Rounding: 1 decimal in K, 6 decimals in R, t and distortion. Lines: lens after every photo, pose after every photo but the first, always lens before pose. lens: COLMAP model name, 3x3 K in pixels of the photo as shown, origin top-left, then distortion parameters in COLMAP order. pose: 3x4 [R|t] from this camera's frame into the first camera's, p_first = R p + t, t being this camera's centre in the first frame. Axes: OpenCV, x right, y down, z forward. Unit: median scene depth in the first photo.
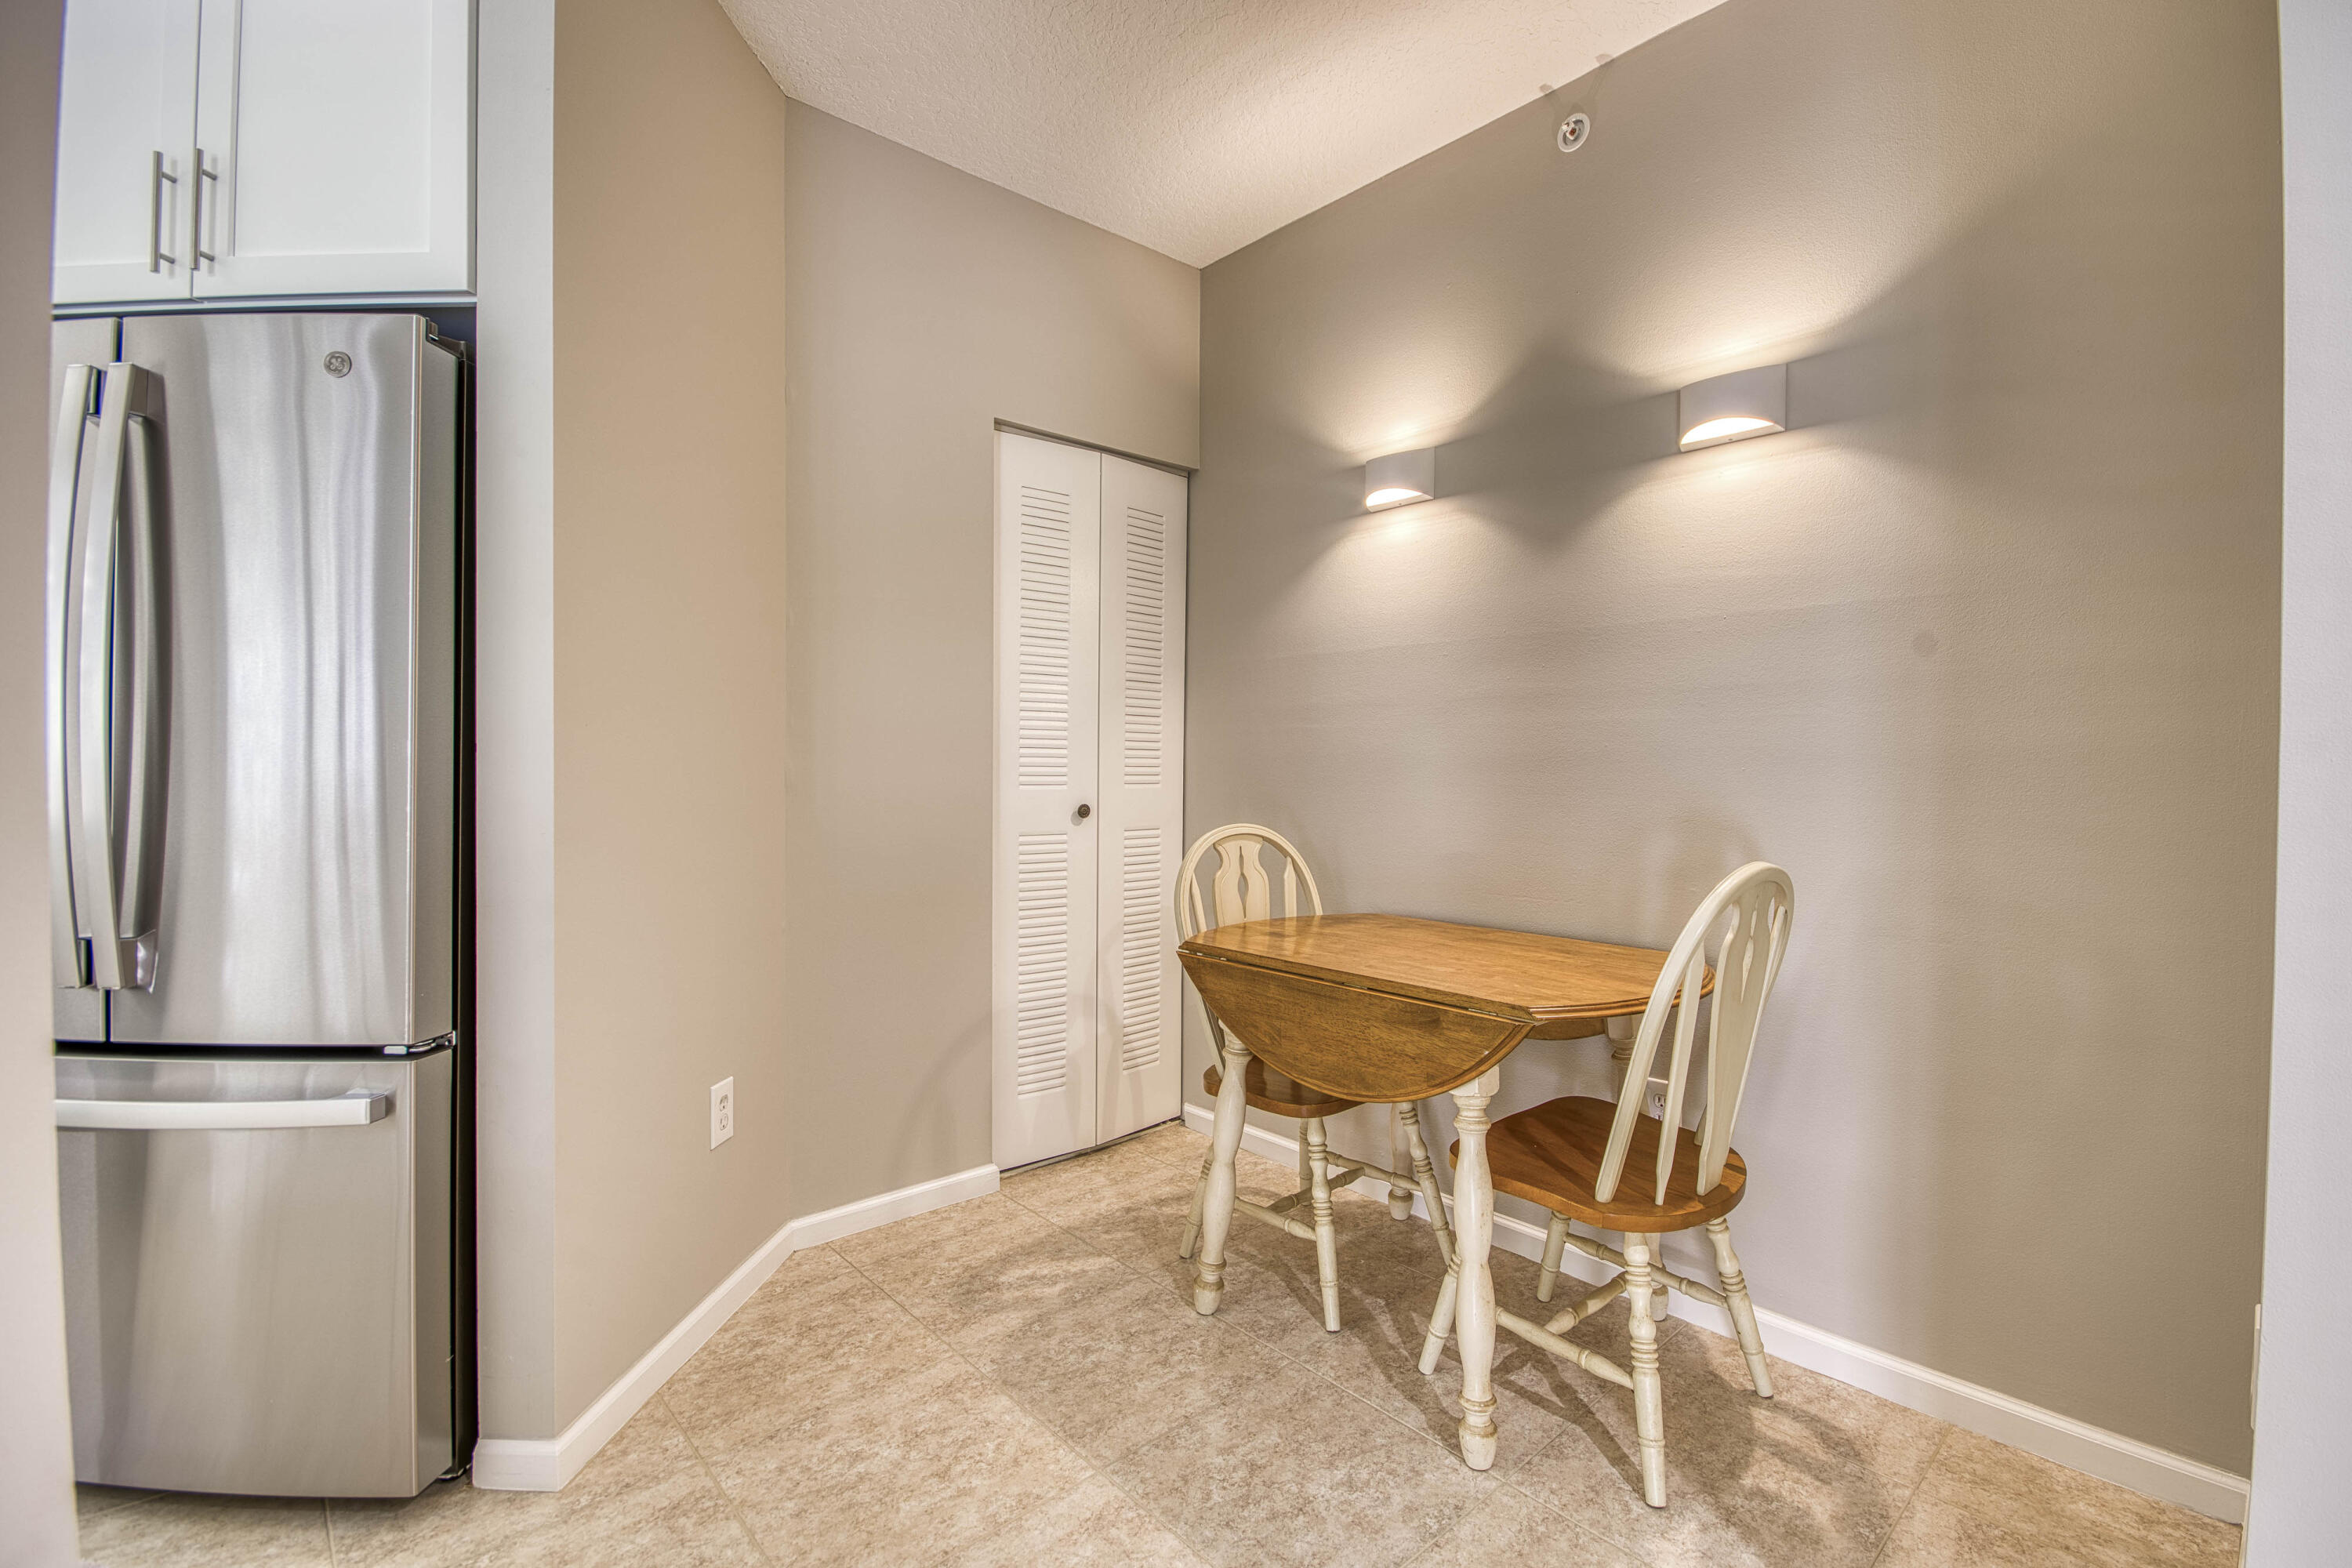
lens RADIAL K [[1052.6, 0, 1225.9], [0, 1052.6, 779.2], [0, 0, 1]] dist [0.001689, -0.006180]
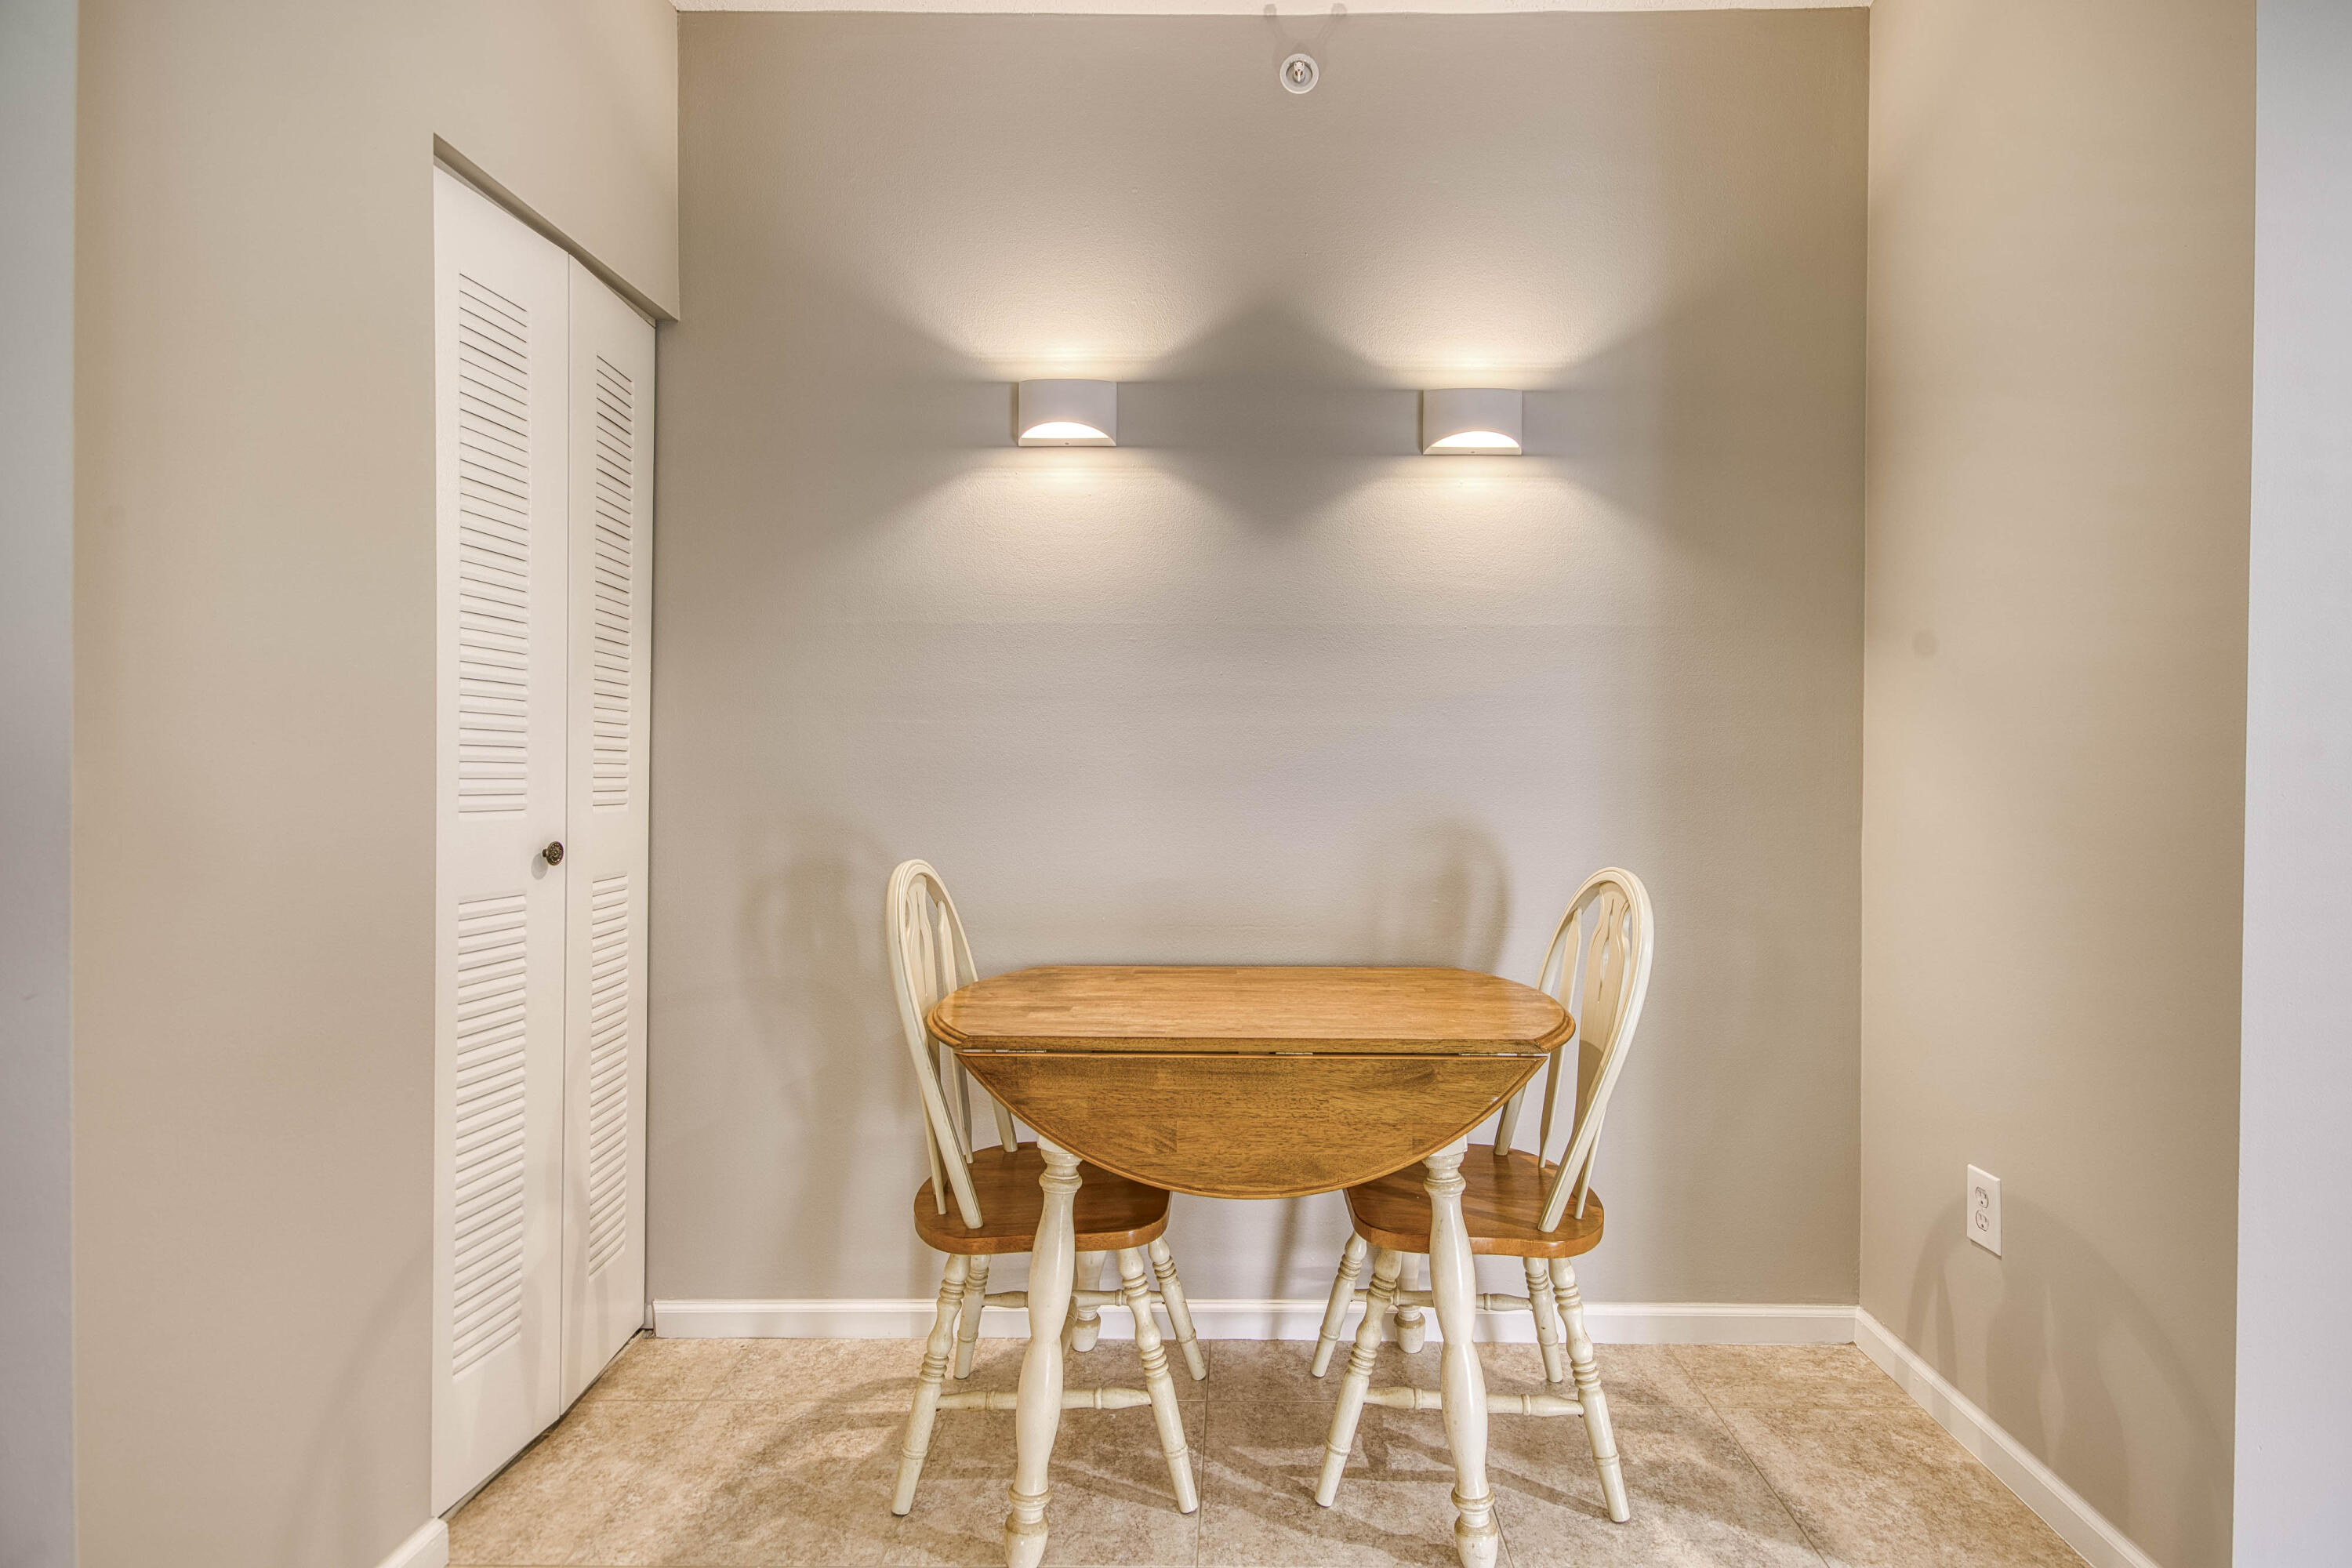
lens RADIAL K [[1183.7, 0, 1179.1], [0, 1183.7, 803.8], [0, 0, 1]] dist [-0.002563, 0.001695]
pose [[0.689439, -0.012019, 0.724244, -0.467998], [0.011721, 0.999917, 0.005436, 0.003976], [-0.724249, 0.004741, 0.689523, 0.368516]]
